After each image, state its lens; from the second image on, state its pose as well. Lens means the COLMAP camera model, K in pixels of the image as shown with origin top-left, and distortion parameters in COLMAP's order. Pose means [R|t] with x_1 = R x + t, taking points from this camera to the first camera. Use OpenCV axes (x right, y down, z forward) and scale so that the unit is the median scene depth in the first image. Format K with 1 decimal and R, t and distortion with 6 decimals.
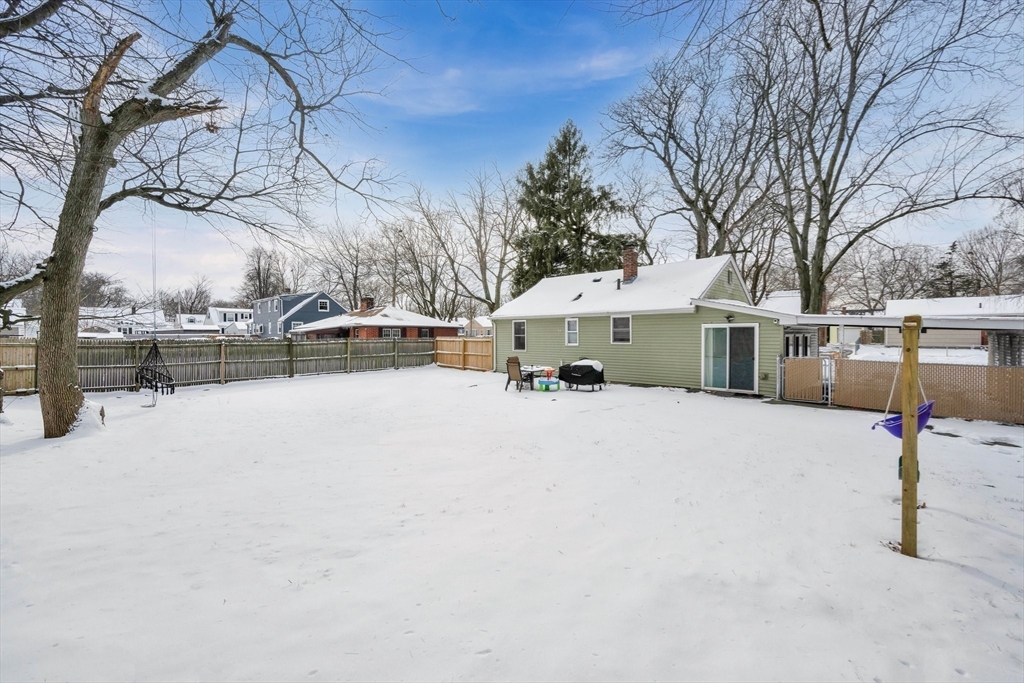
lens RADIAL K [[402.3, 0, 515.1], [0, 402.3, 338.1], [0, 0, 1]] dist [-0.002196, 0.000065]
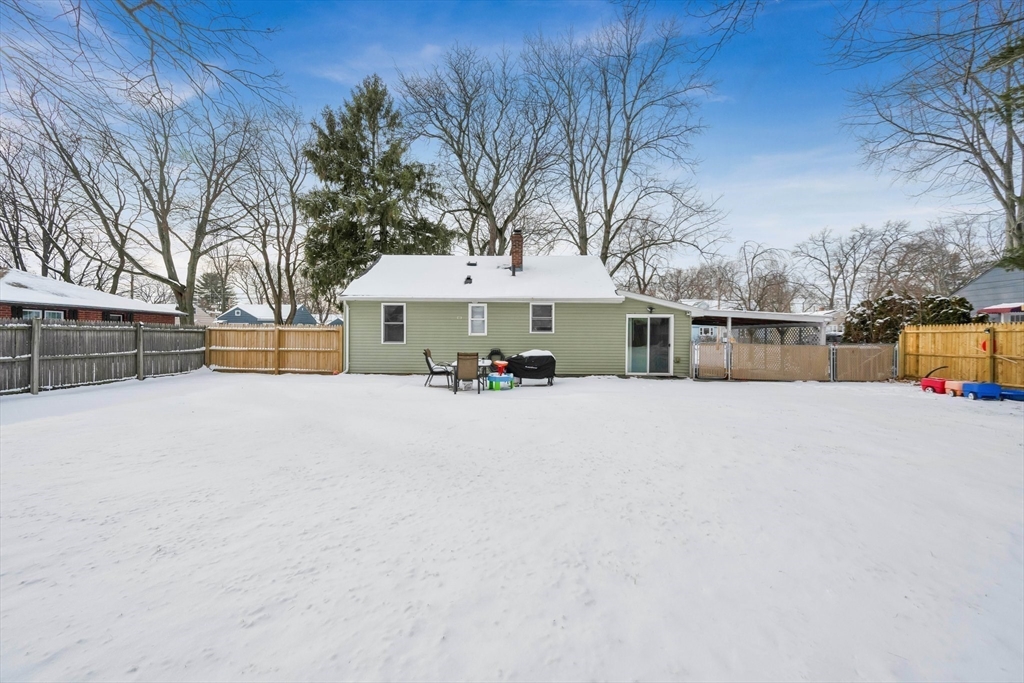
lens RADIAL K [[402.3, 0, 515.1], [0, 402.3, 338.1], [0, 0, 1]] dist [-0.002196, 0.000065]
pose [[0.743600, 0.005632, 0.668601, -0.363548], [-0.003931, 0.999984, -0.004051, 0.026607], [-0.668613, 0.000384, 0.743610, 0.312606]]
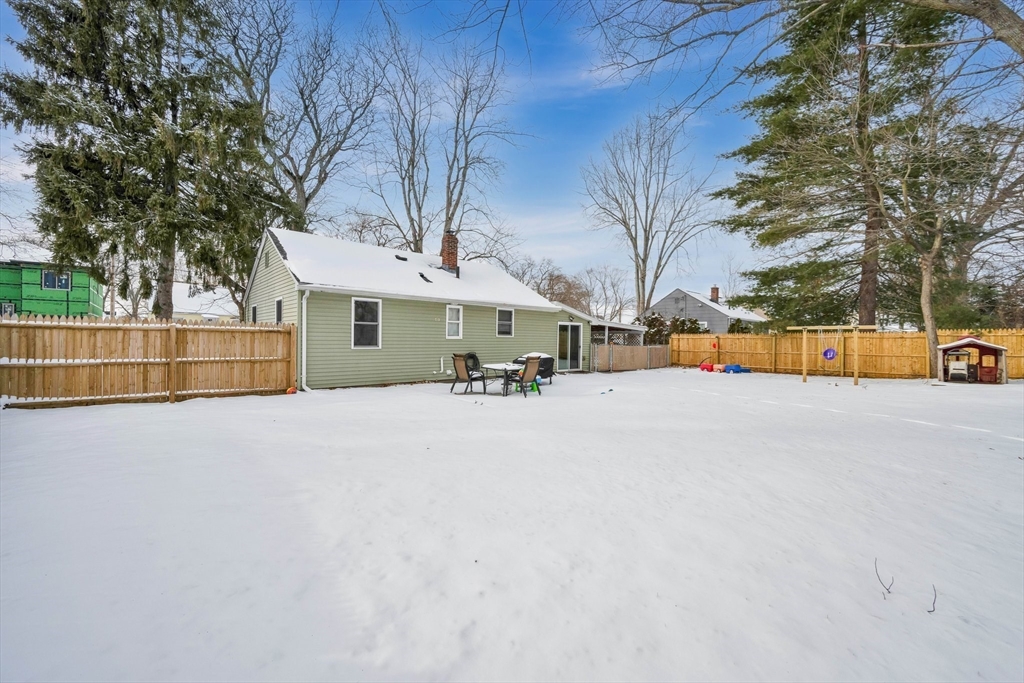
lens RADIAL K [[402.1, 0, 512.0], [0, 402.1, 341.5], [0, 0, 1]] dist [-0.002863, -0.000206]
pose [[0.077251, -0.000626, 0.997011, -0.648827], [-0.004275, 0.999990, 0.000959, 0.022361], [-0.997002, -0.004337, 0.077248, 0.811965]]
